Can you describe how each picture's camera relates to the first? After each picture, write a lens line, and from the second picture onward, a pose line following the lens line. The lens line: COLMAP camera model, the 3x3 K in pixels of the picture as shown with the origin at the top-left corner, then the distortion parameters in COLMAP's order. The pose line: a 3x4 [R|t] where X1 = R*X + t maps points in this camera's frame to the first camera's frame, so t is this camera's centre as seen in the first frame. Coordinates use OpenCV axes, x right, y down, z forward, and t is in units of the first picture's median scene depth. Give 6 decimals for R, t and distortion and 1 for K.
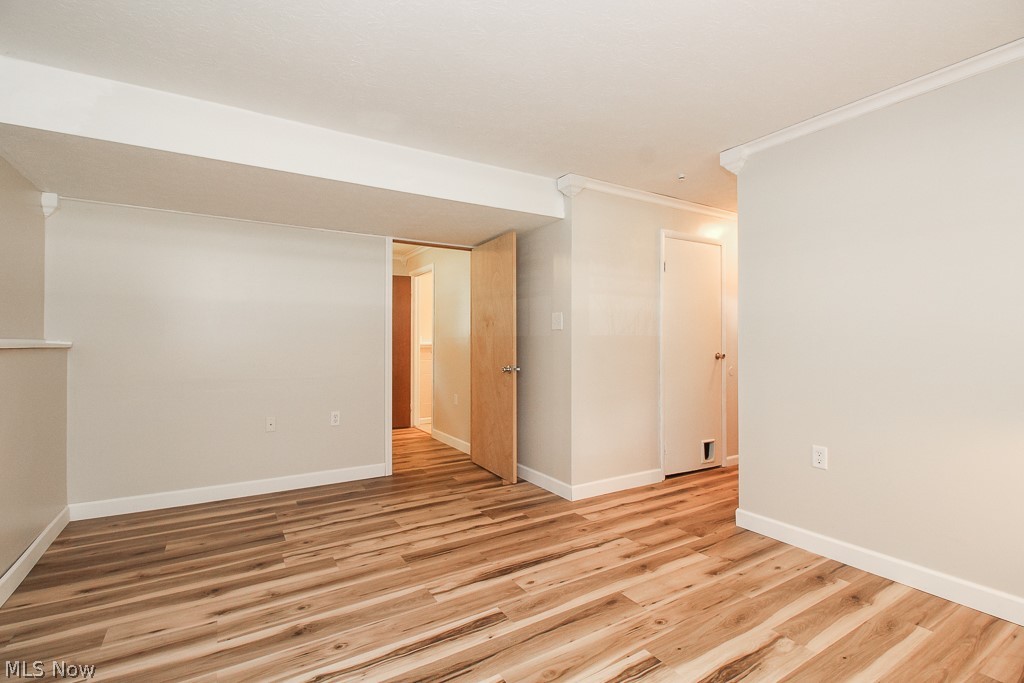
lens RADIAL K [[475.1, 0, 511.5], [0, 475.1, 334.9], [0, 0, 1]] dist [0.016198, -0.014338]
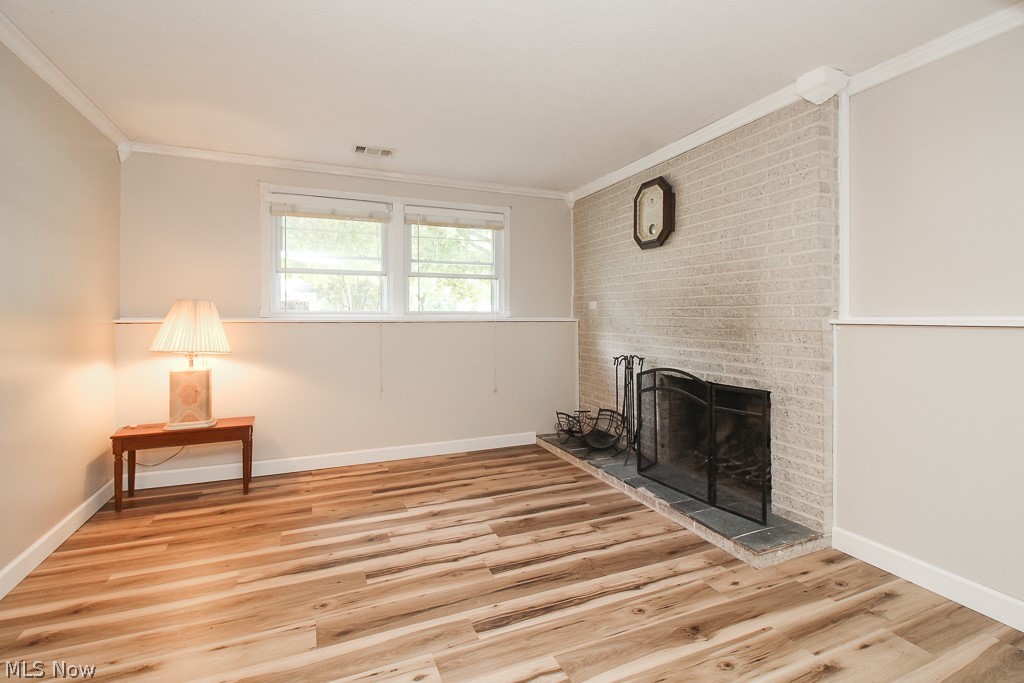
lens RADIAL K [[471.2, 0, 510.4], [0, 471.2, 318.9], [0, 0, 1]] dist [-0.000832, -0.000513]
pose [[-0.988200, -0.000270, 0.153170, -0.164946], [-0.001649, 0.999959, -0.008878, 0.015539], [-0.153161, -0.009026, -0.988160, 1.430417]]
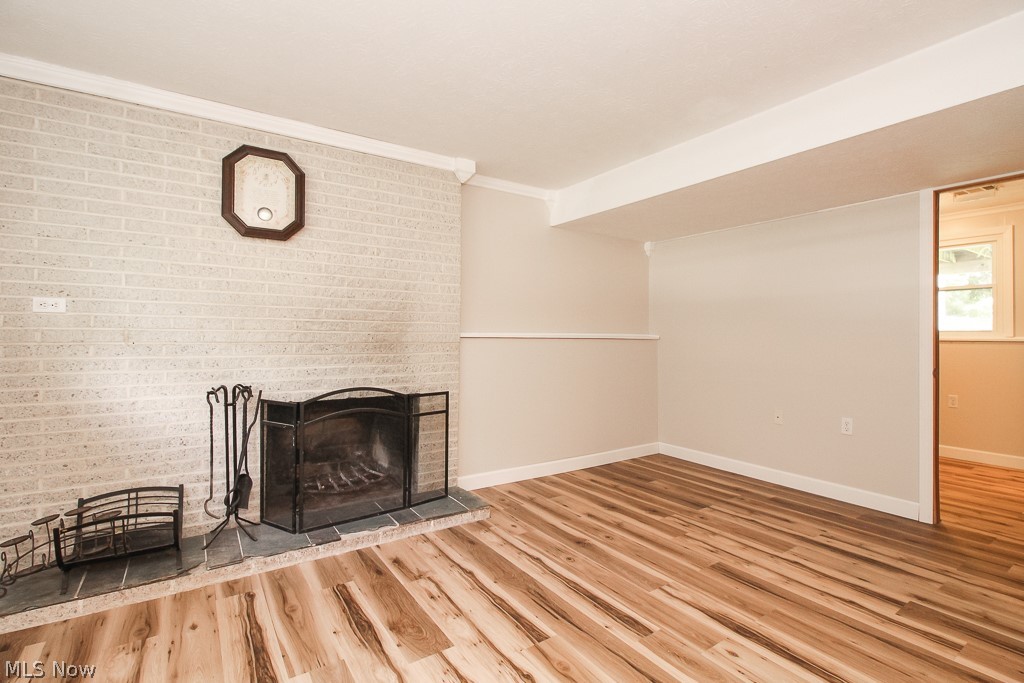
lens RADIAL K [[475.1, 0, 511.5], [0, 475.1, 334.9], [0, 0, 1]] dist [0.016198, -0.014338]
pose [[0.035770, -0.002665, -0.999357, 0.679233], [0.007311, 0.999970, -0.002405, 0.014283], [0.999333, -0.007220, 0.035788, 0.547108]]
